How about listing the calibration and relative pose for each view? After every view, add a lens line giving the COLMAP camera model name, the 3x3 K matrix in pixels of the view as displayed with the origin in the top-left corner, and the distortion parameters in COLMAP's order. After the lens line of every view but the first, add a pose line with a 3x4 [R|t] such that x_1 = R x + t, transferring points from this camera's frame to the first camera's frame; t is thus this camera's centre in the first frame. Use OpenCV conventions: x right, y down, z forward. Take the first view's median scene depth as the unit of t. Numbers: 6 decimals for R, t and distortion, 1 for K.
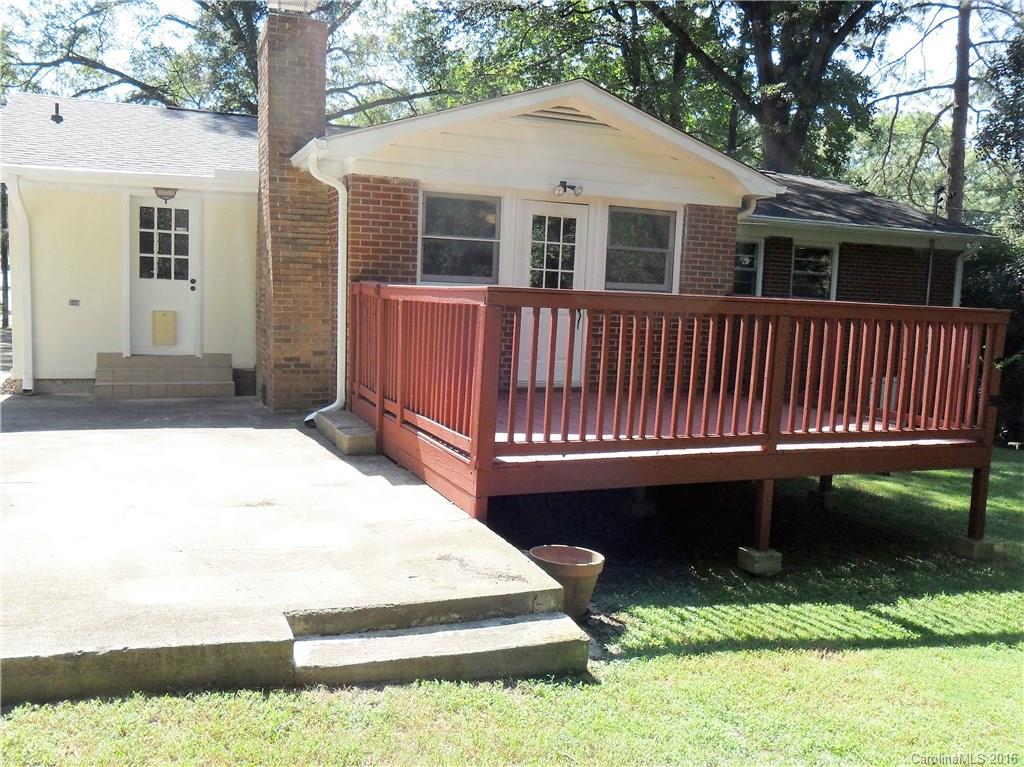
lens RADIAL K [[833.6, 0, 512.0], [0, 833.6, 383.5], [0, 0, 1]] dist [-0.061713, -0.004364]
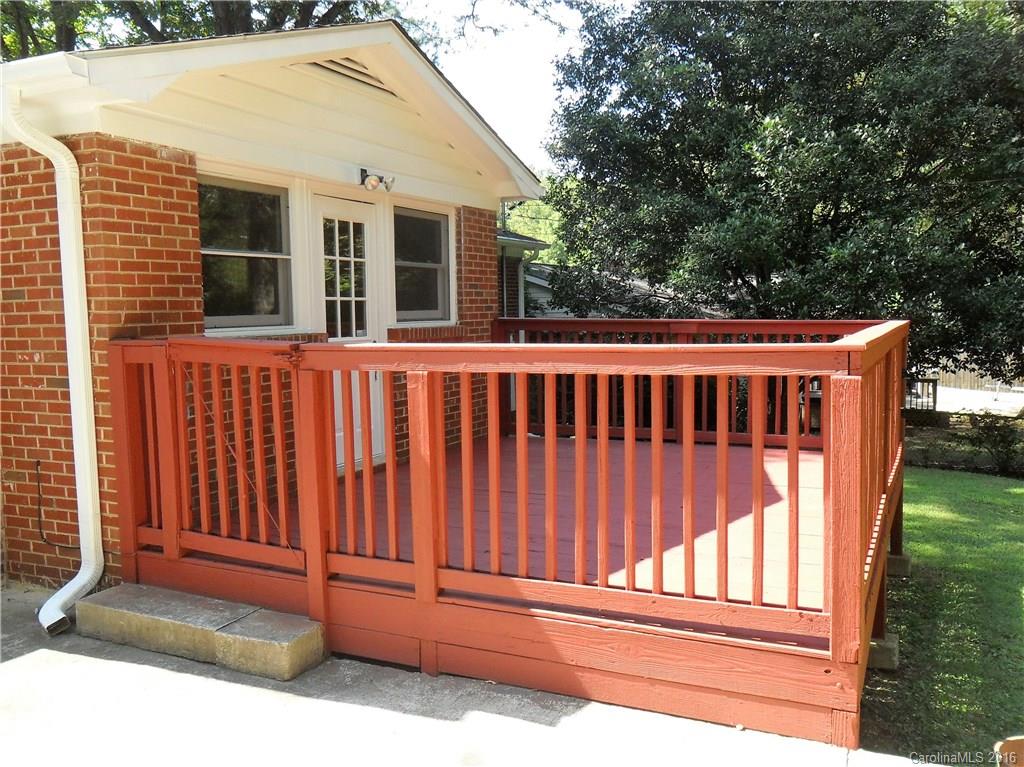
lens RADIAL K [[874.6, 0, 512.0], [0, 874.6, 383.5], [0, 0, 1]] dist [-0.008958, -0.004887]
pose [[0.754596, -0.106293, 0.647523, -0.356483], [0.114531, 0.992981, 0.029532, -0.081154], [-0.646117, 0.051877, 0.761473, 0.412881]]
